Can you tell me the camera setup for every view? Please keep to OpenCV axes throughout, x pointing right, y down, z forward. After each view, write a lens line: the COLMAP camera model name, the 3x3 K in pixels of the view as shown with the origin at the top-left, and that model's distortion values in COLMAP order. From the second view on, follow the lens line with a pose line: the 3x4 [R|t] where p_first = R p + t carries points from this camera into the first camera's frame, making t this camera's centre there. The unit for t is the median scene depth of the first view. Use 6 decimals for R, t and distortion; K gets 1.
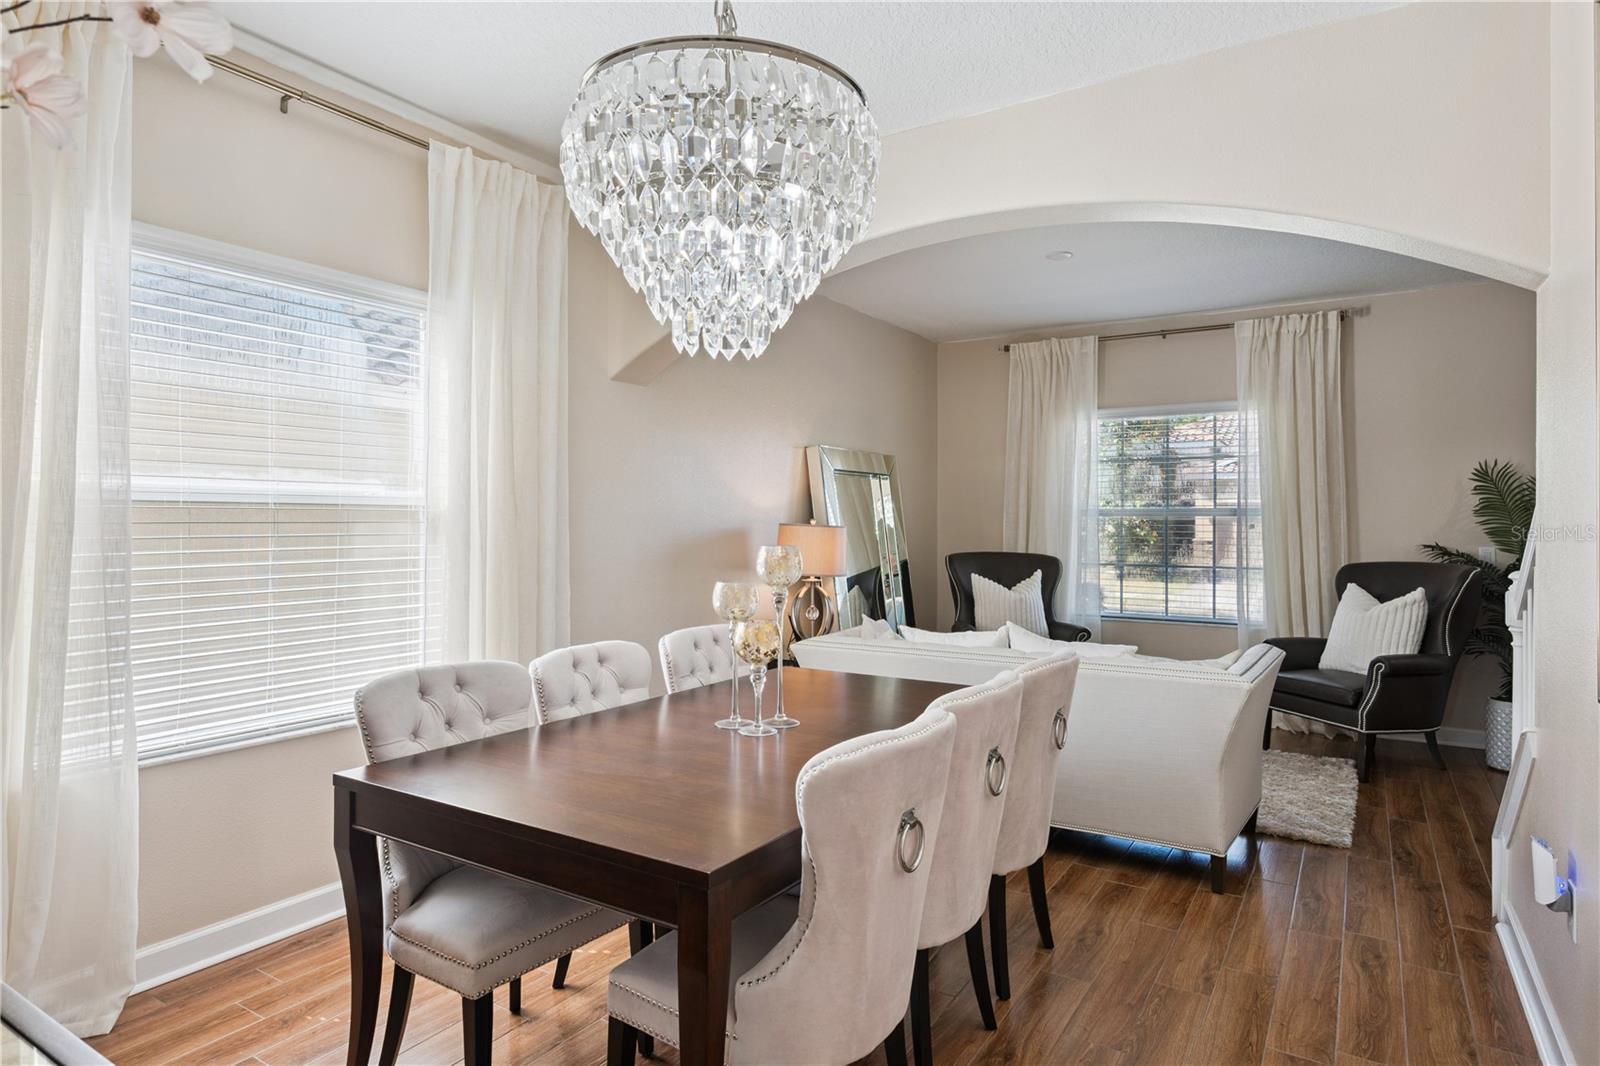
lens RADIAL K [[915.5, 0, 787.4], [0, 915.5, 513.3], [0, 0, 1]] dist [-0.002656, 0.001861]
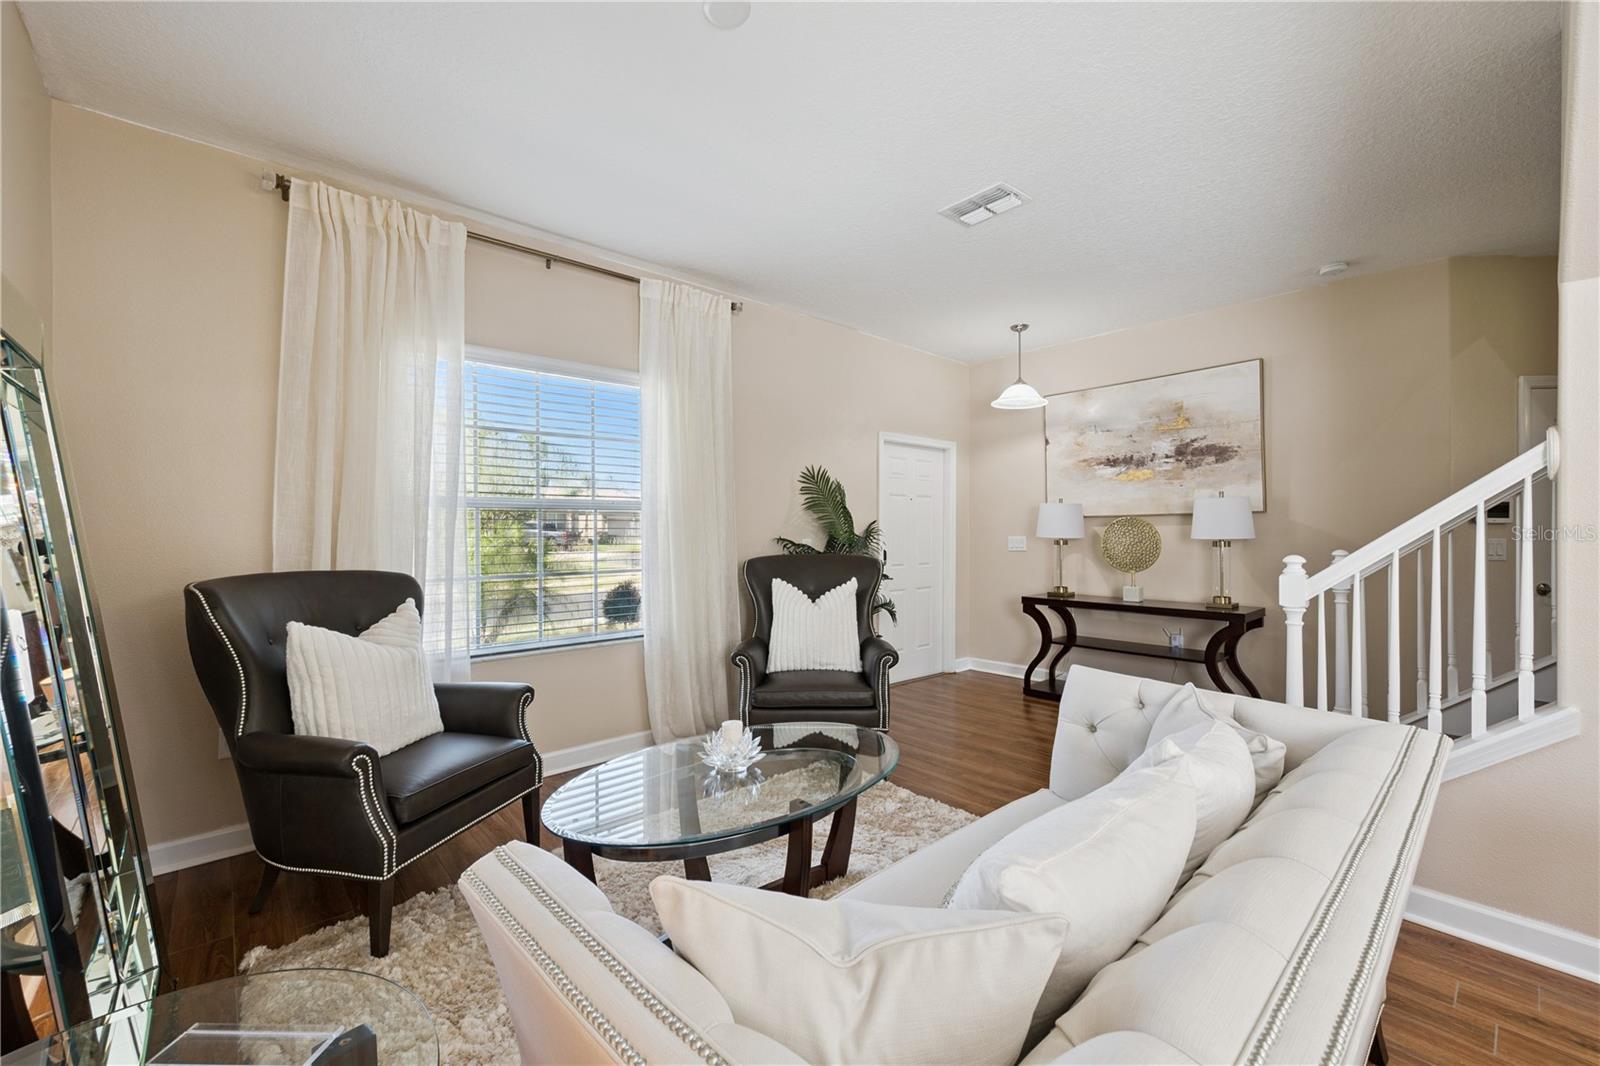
lens RADIAL K [[648.5, 0, 809.2], [0, 648.5, 538.2], [0, 0, 1]] dist [0.004515, 0.000199]
pose [[0.264819, -0.020597, 0.964078, -0.049958], [-0.005504, 0.999723, 0.022870, 0.016123], [-0.964283, -0.011363, 0.264632, 0.740950]]
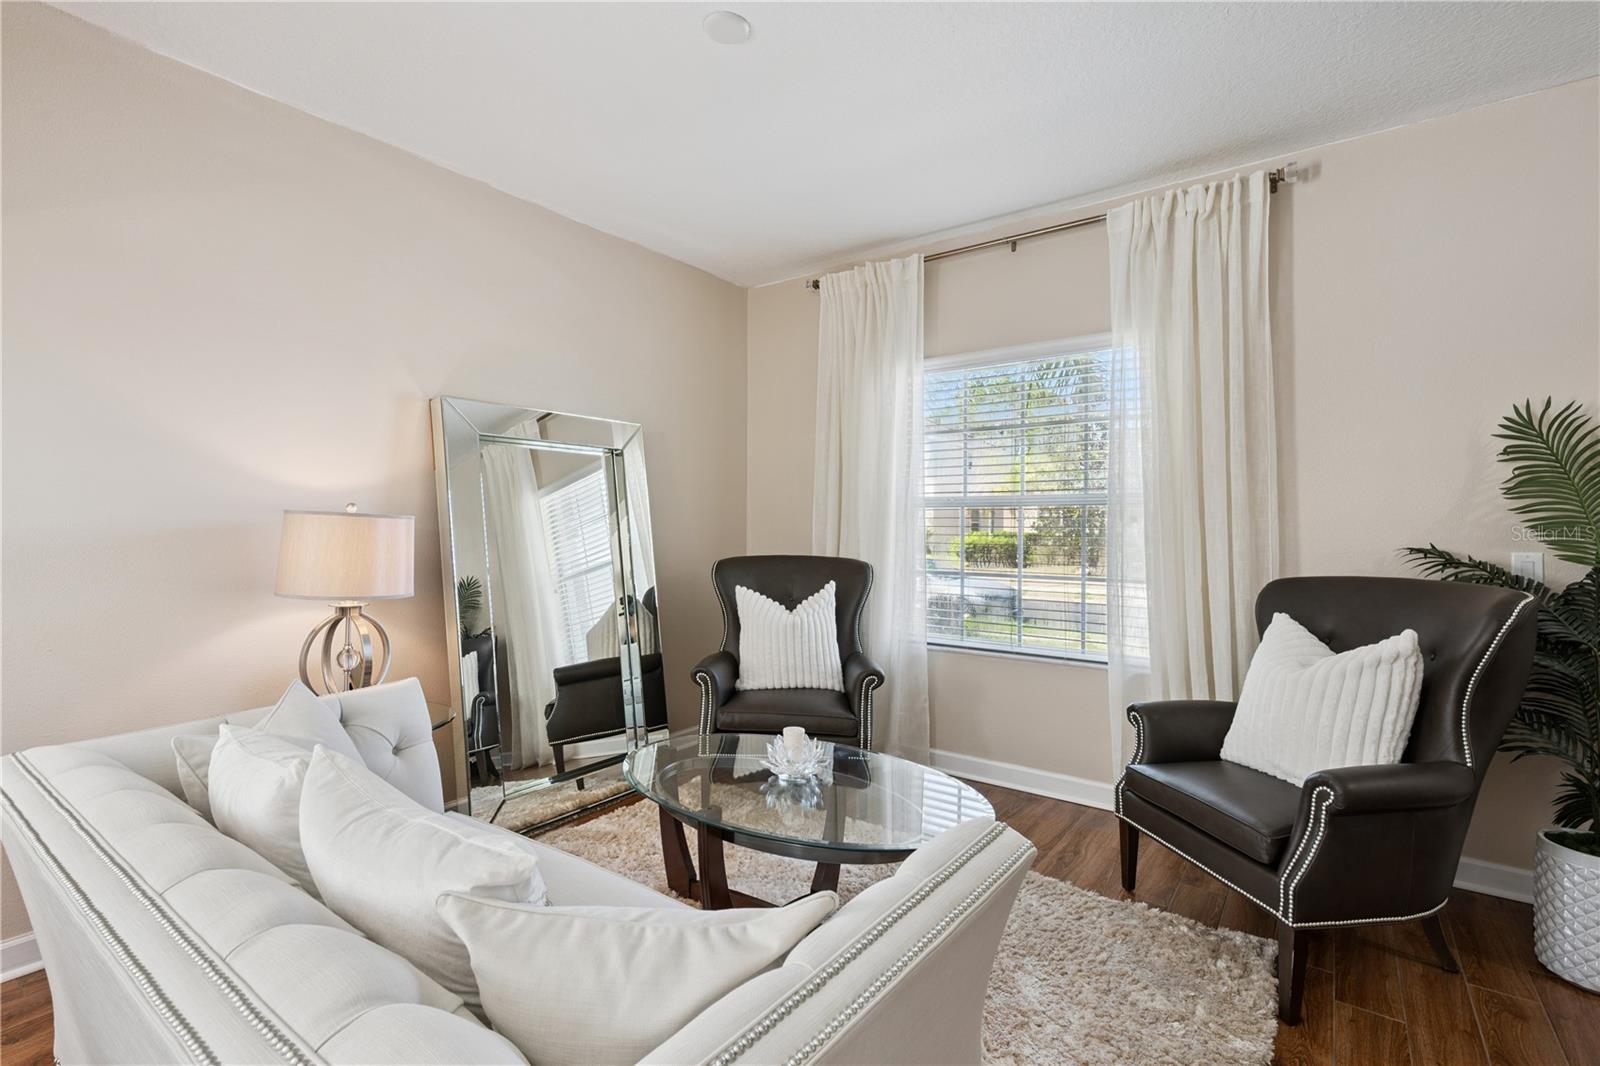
lens RADIAL K [[731.1, 0, 793.0], [0, 731.1, 526.8], [0, 0, 1]] dist [0.001942, -0.000103]
pose [[0.997367, -0.000561, -0.072515, 0.321719], [0.001498, 0.999916, 0.012864, 0.013475], [0.072502, -0.012939, 0.997284, 0.483949]]
